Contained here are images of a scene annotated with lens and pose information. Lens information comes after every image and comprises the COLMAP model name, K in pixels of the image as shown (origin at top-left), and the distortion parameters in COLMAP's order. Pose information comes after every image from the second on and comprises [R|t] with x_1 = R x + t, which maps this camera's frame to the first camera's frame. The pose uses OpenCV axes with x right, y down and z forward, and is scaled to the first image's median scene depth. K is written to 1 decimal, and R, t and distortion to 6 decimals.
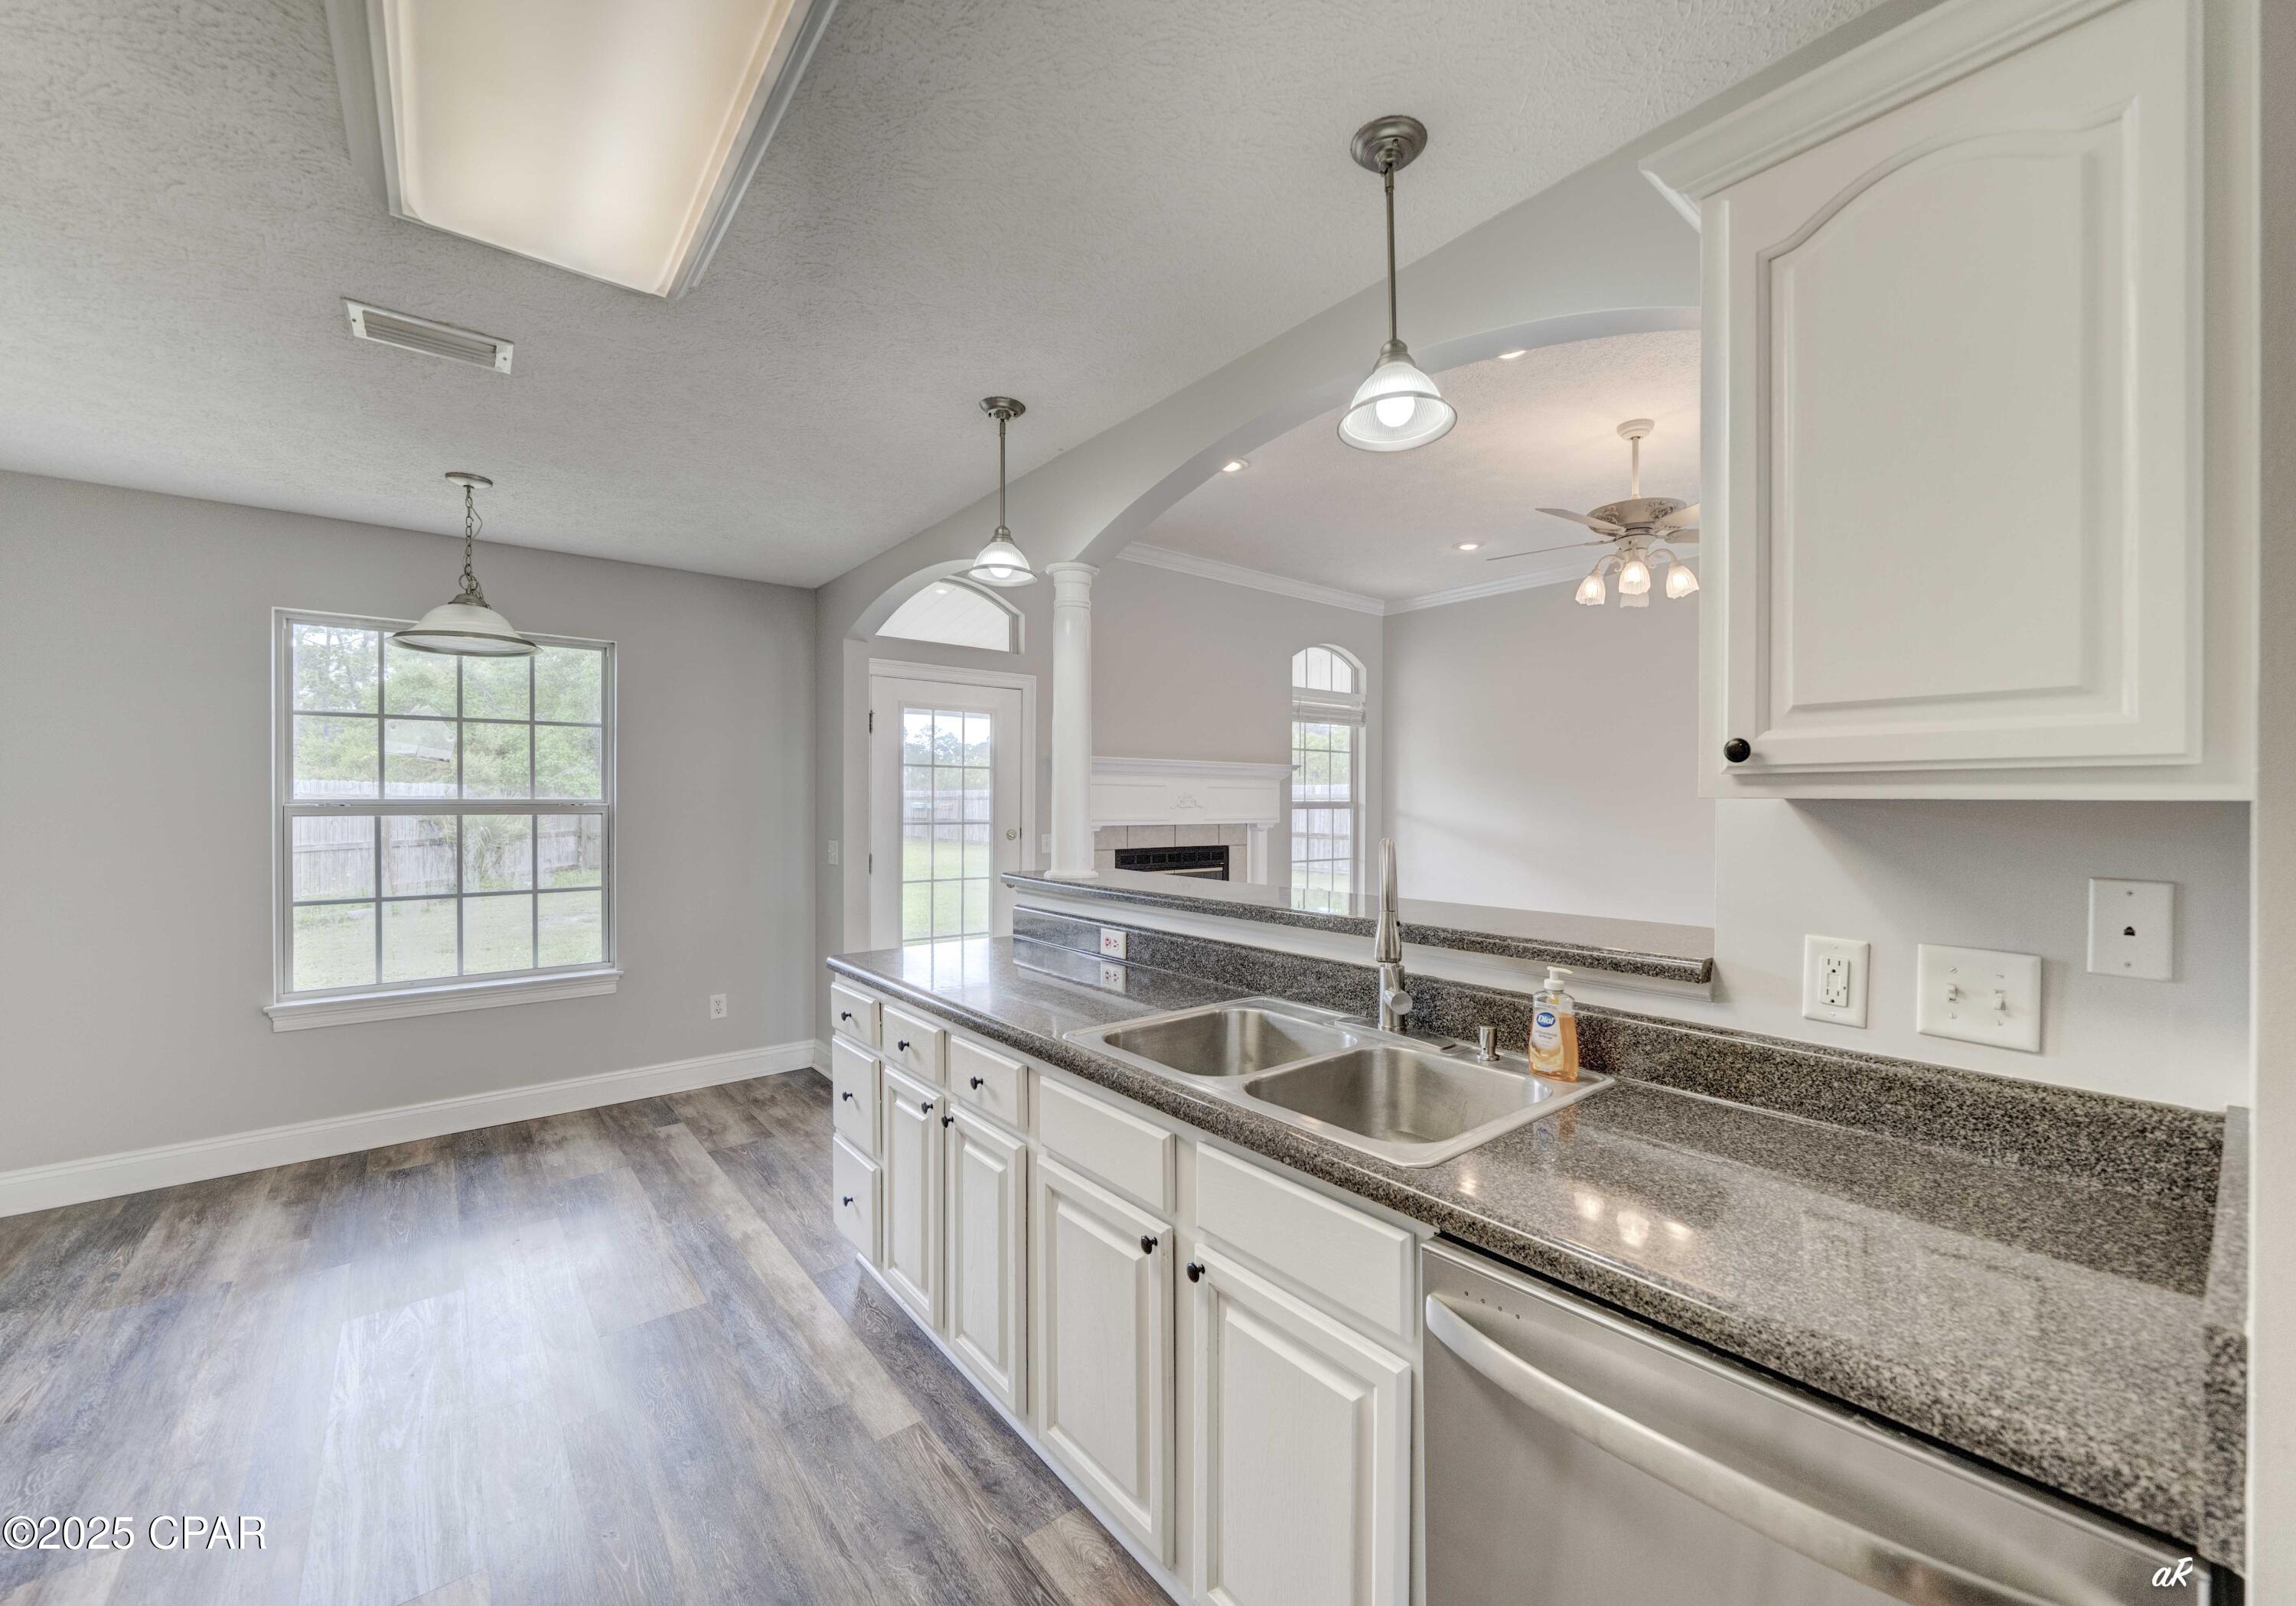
lens RADIAL K [[908.2, 0, 1220.4], [0, 908.2, 795.9], [0, 0, 1]] dist [-0.012834, 0.000087]
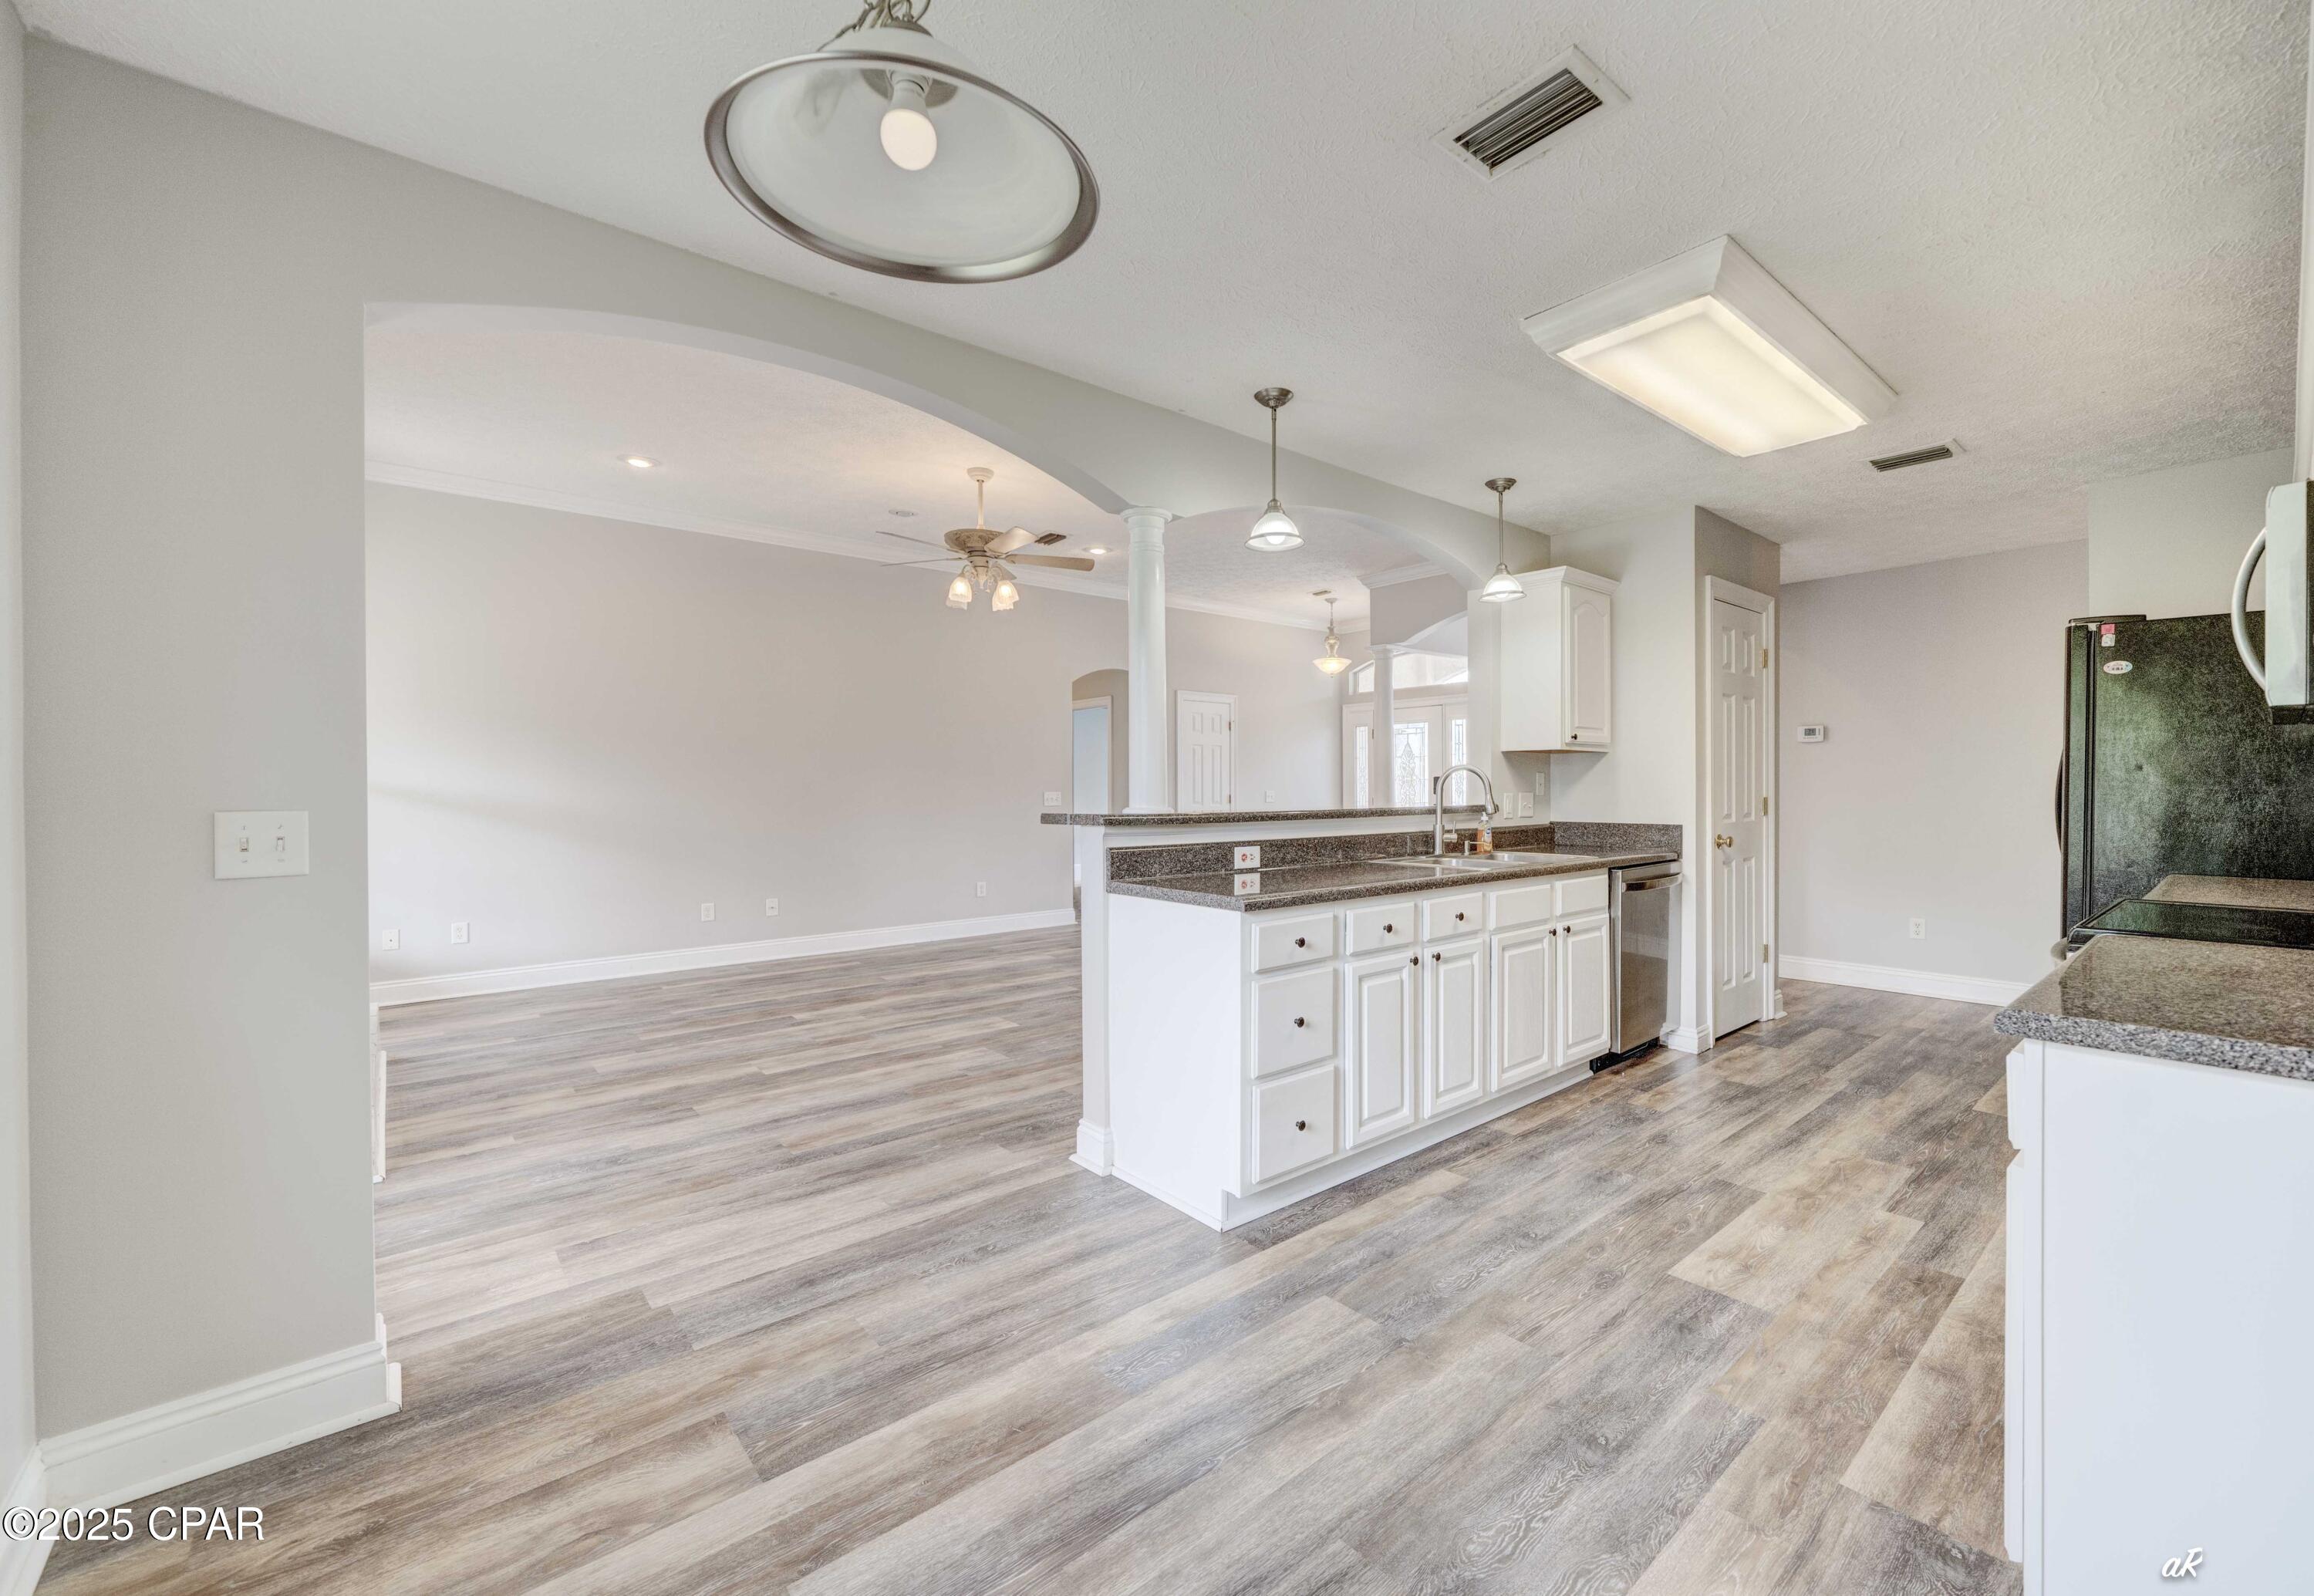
lens RADIAL K [[934.2, 0, 1163.5], [0, 934.2, 817.5], [0, 0, 1]] dist [-0.009593, 0.000852]
pose [[0.036786, -0.038772, 0.998571, -0.852241], [0.005479, 0.999240, 0.038596, 0.035694], [-0.999308, 0.004051, 0.036971, 0.654944]]
